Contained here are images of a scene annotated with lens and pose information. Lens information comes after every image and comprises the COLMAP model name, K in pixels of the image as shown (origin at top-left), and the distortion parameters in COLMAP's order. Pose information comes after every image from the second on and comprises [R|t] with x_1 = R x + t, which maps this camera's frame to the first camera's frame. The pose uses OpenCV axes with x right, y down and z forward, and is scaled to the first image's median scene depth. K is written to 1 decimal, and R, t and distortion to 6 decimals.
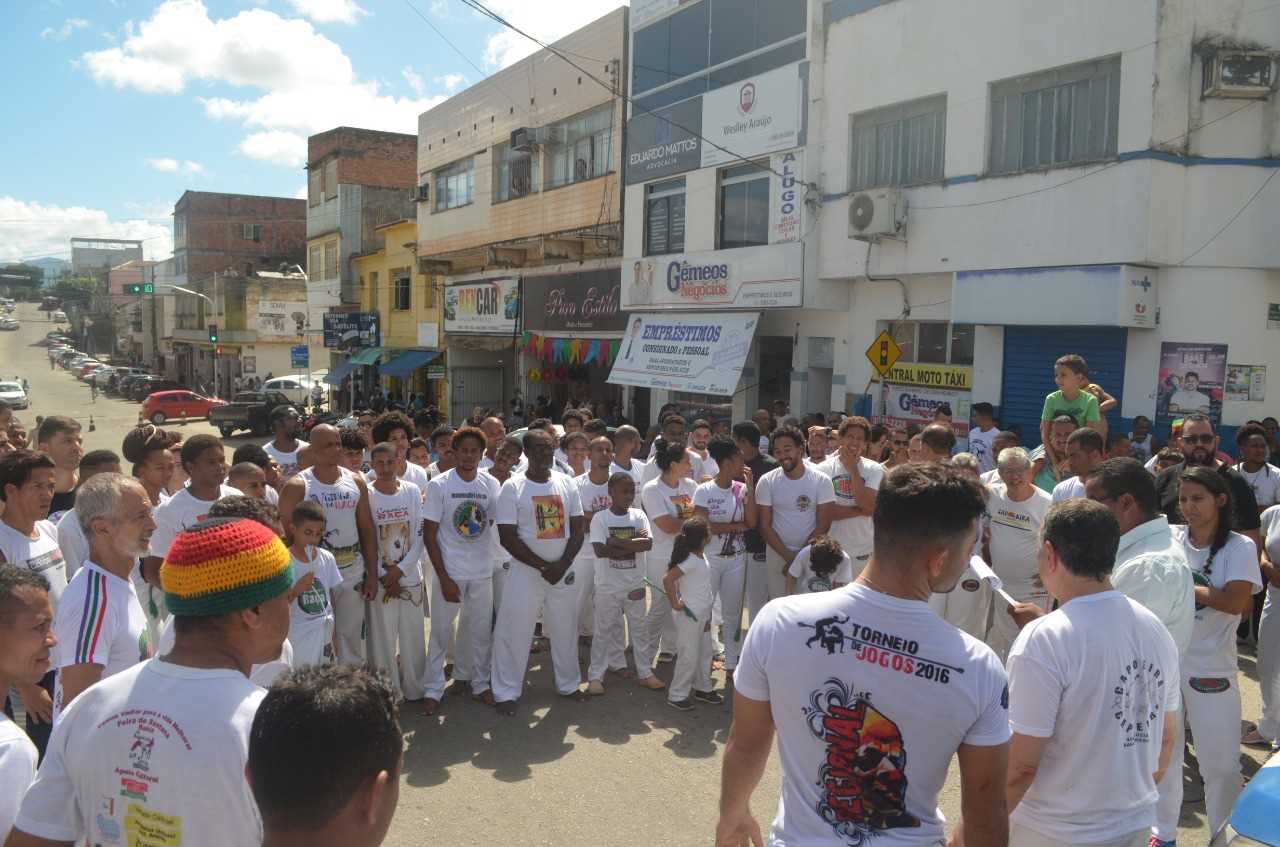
lens RADIAL K [[1005.1, 0, 640.3], [0, 1005.1, 441.4], [0, 0, 1]] dist [-0.089209, 0.017692]
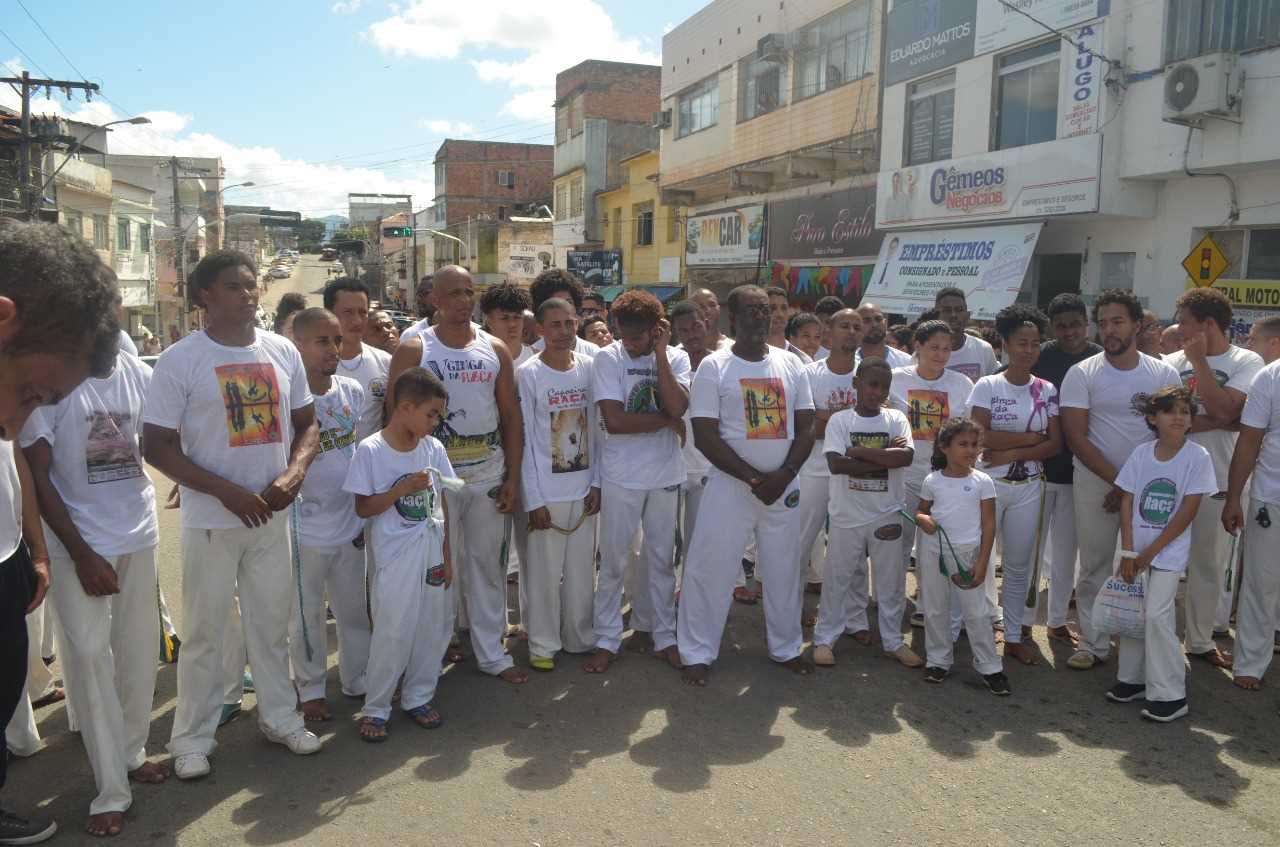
lens RADIAL K [[1005.1, 0, 638.4], [0, 1005.1, 444.5], [0, 0, 1]] dist [-0.089209, 0.017692]
pose [[0.969294, 0.036839, -0.243131, -0.002019], [-0.024867, 0.998331, 0.052128, 0.025670], [0.244646, -0.044481, 0.968592, 0.116825]]
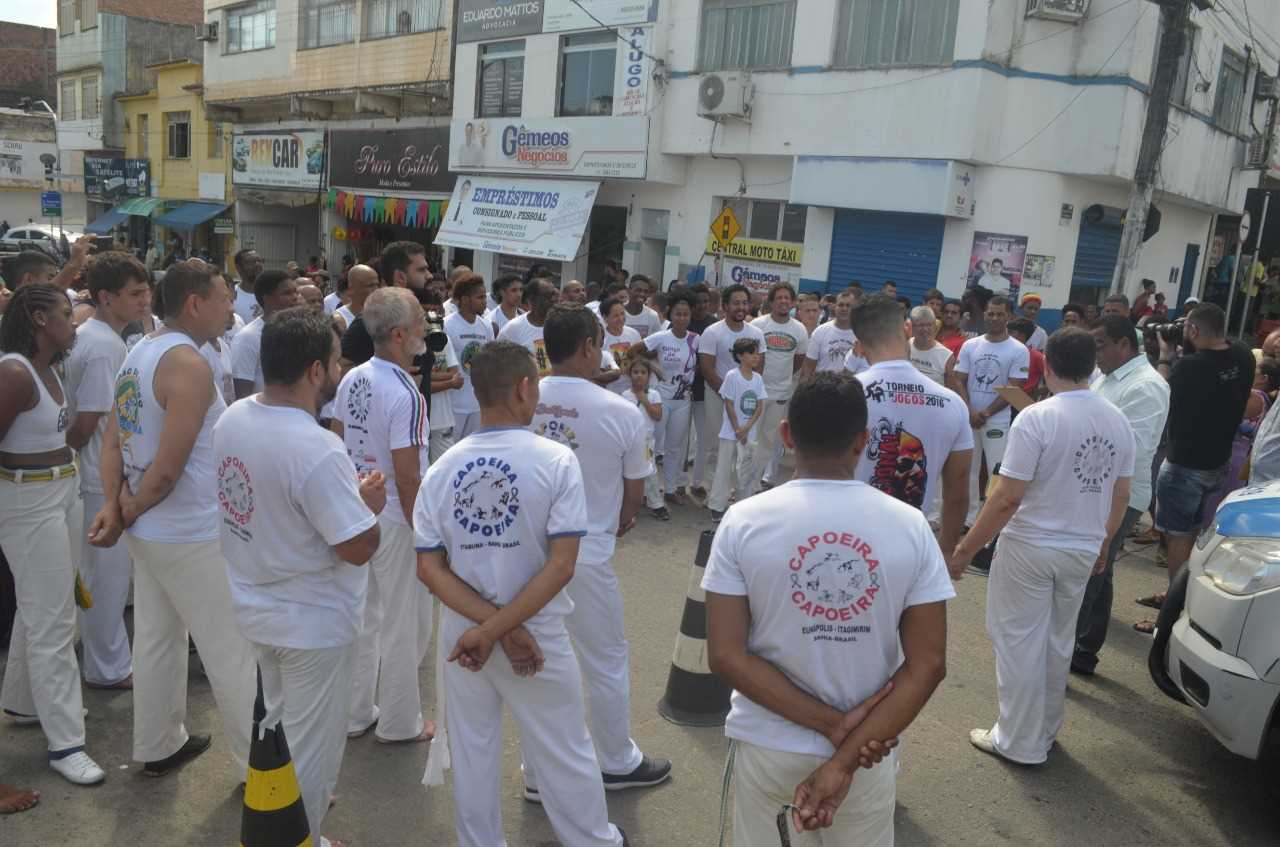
lens RADIAL K [[1005.1, 0, 638.2], [0, 1005.1, 443.2], [0, 0, 1]] dist [-0.089209, 0.017692]
pose [[0.970442, 0.002605, 0.241320, -0.102098], [-0.033623, 0.991649, 0.124509, 0.010792], [-0.238981, -0.128943, 0.962425, -0.045839]]
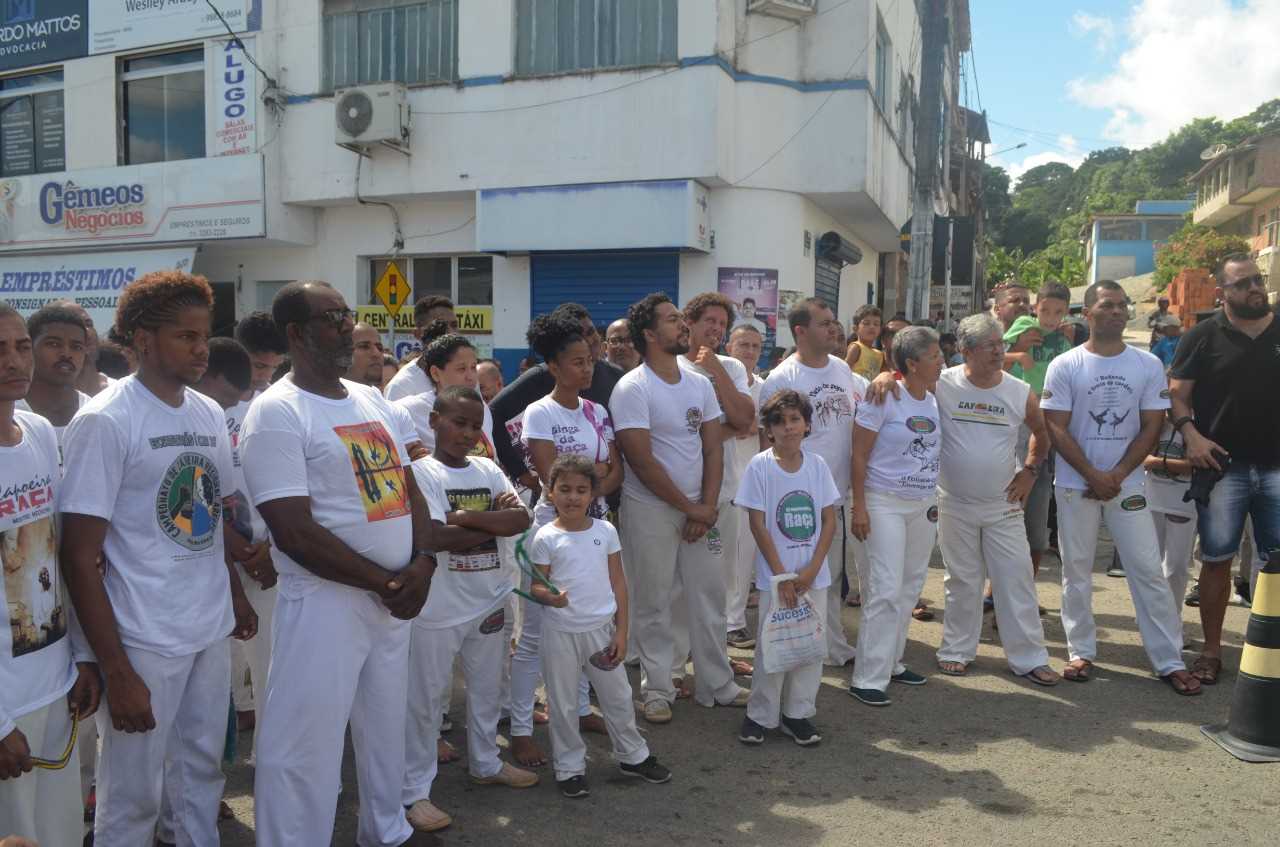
lens RADIAL K [[1005.1, 0, 641.4], [0, 1005.1, 443.1], [0, 0, 1]] dist [-0.089209, 0.017692]
pose [[0.777577, -0.079771, 0.623707, -0.107763], [0.074473, 0.996622, 0.034621, 0.021664], [-0.624362, 0.019528, 0.780891, 0.227727]]
